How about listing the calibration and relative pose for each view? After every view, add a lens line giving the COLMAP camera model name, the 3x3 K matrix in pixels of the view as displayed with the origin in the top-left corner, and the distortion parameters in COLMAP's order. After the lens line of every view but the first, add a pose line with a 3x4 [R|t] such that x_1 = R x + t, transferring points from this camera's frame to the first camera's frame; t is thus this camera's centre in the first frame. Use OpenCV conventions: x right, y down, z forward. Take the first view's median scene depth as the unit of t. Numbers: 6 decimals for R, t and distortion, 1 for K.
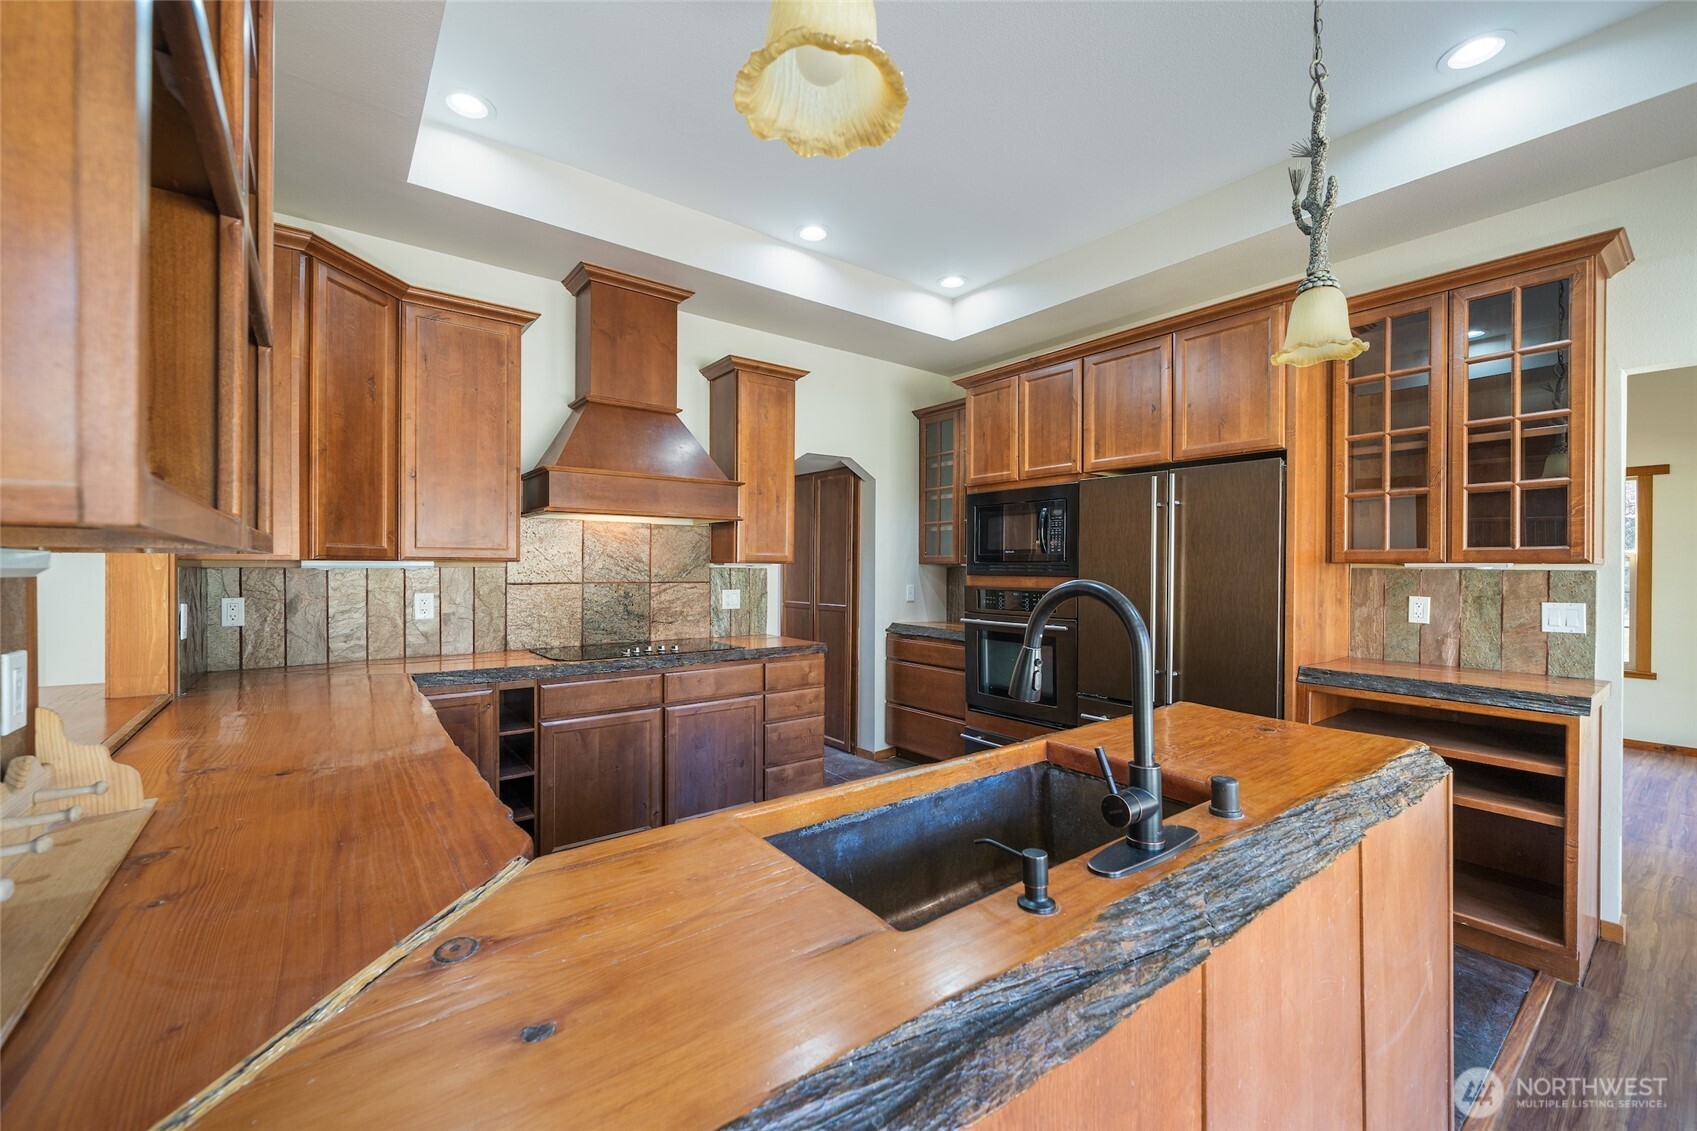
lens RADIAL K [[665.4, 0, 848.5], [0, 665.4, 565.5], [0, 0, 1]] dist [-0.000304, -0.000092]
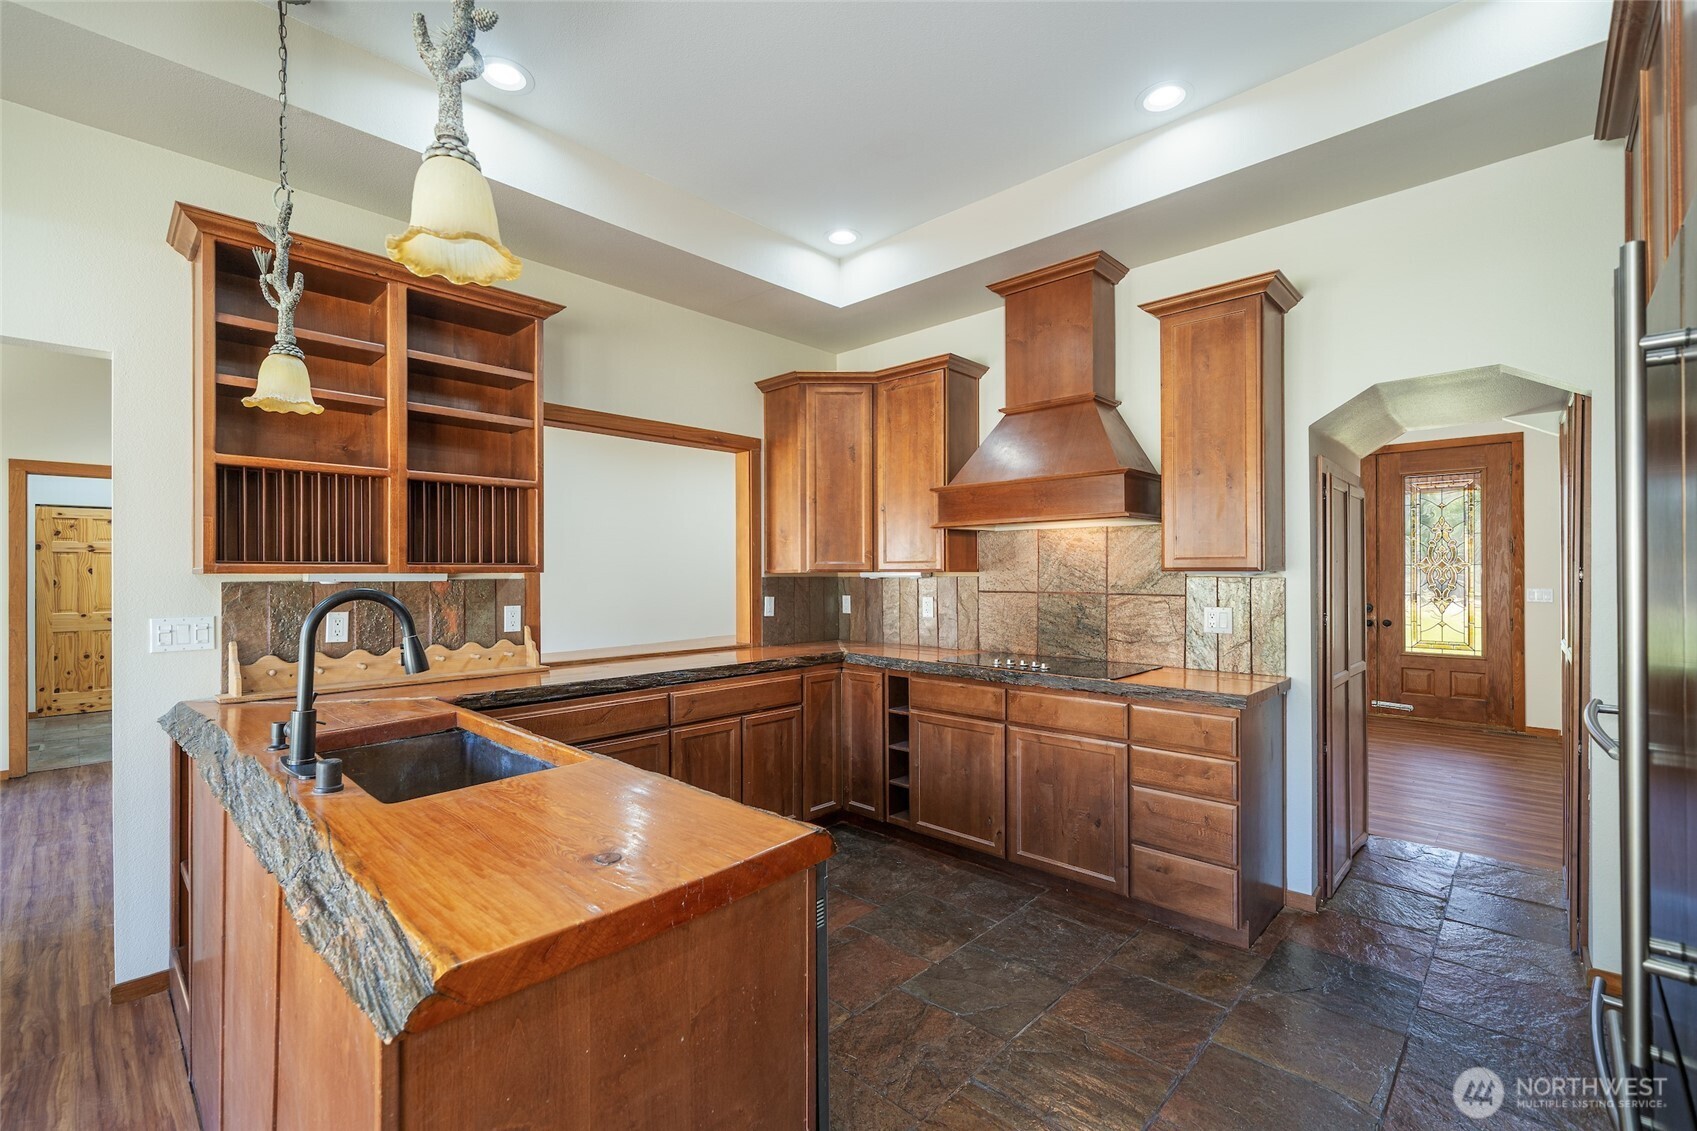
lens RADIAL K [[724.2, 0, 842.9], [0, 724.2, 570.6], [0, 0, 1]] dist [-0.001942, -0.000338]
pose [[0.167295, -0.007788, -0.985876, 0.713738], [0.003447, 0.999967, -0.007314, 0.000528], [0.985901, -0.002174, 0.167316, 0.609397]]
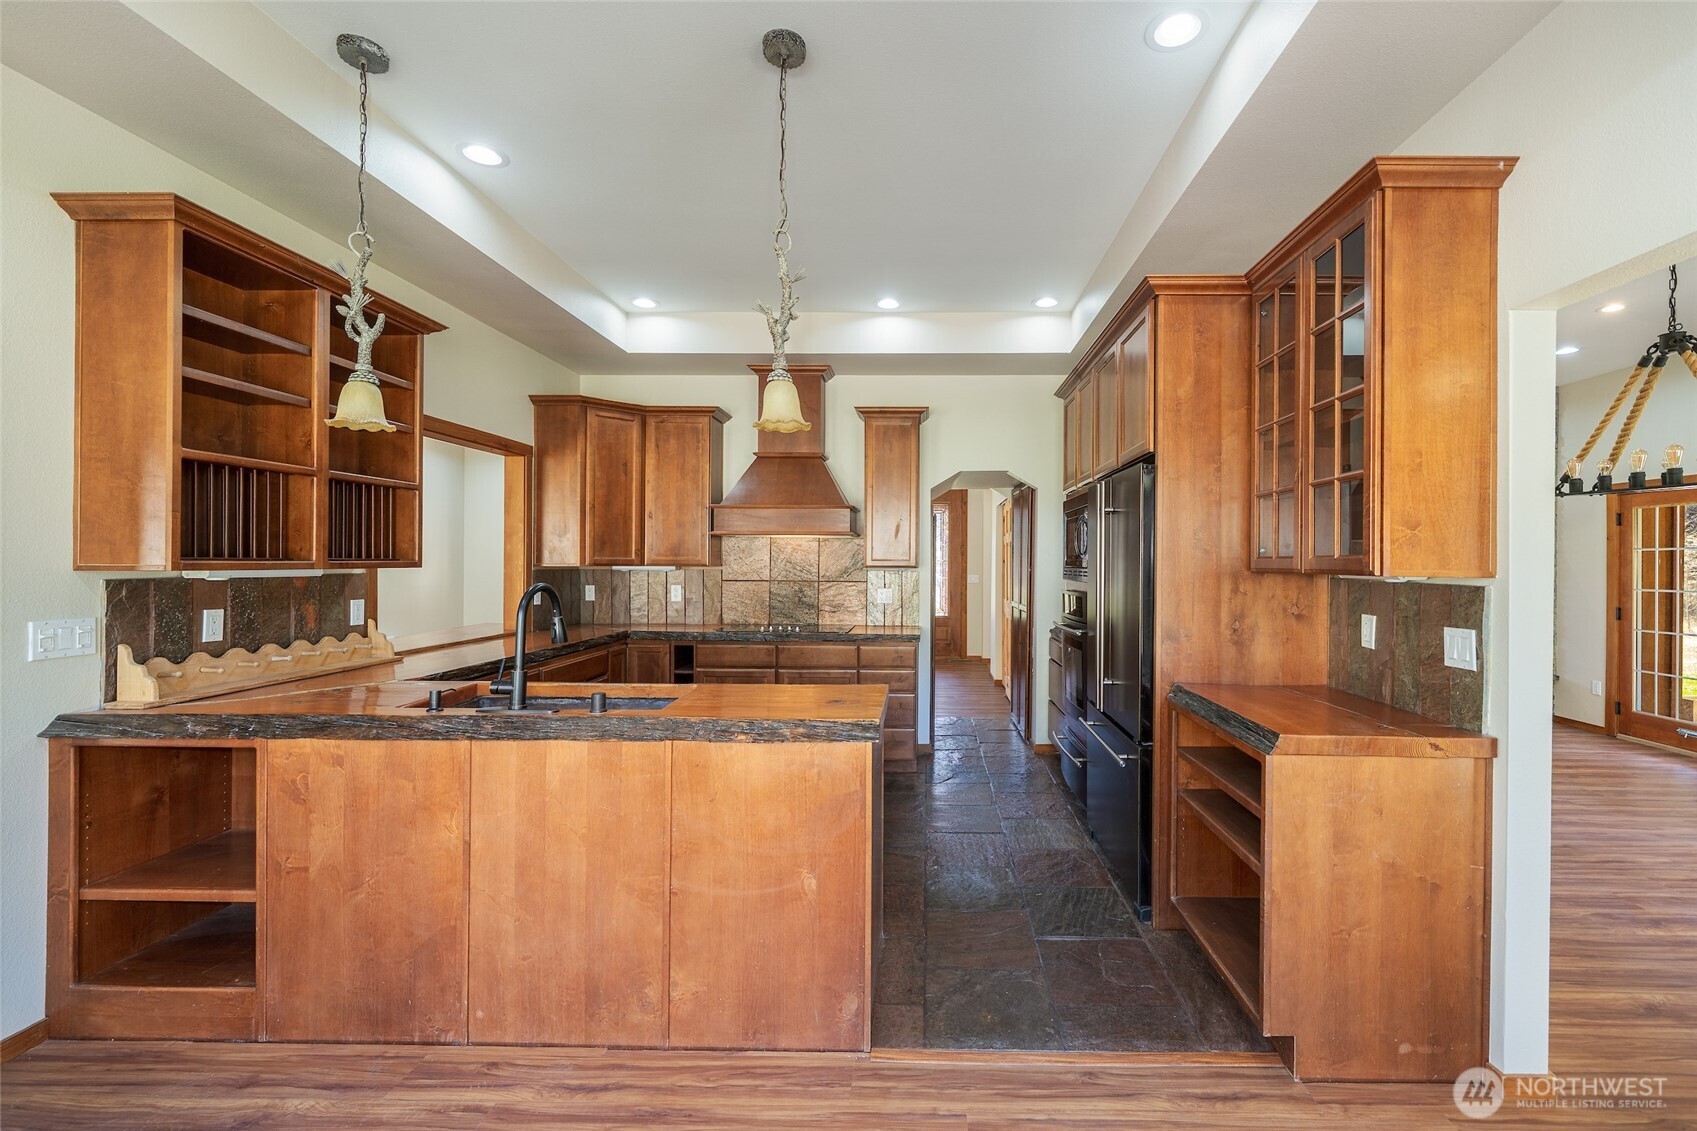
lens RADIAL K [[699.5, 0, 918.8], [0, 699.5, 562.9], [0, 0, 1]] dist [-0.000137, 0.000036]
pose [[0.794176, 0.001334, -0.607686, 0.890320], [-0.002684, 0.999996, -0.001313, -0.013123], [0.607682, 0.002674, 0.794176, -0.006218]]
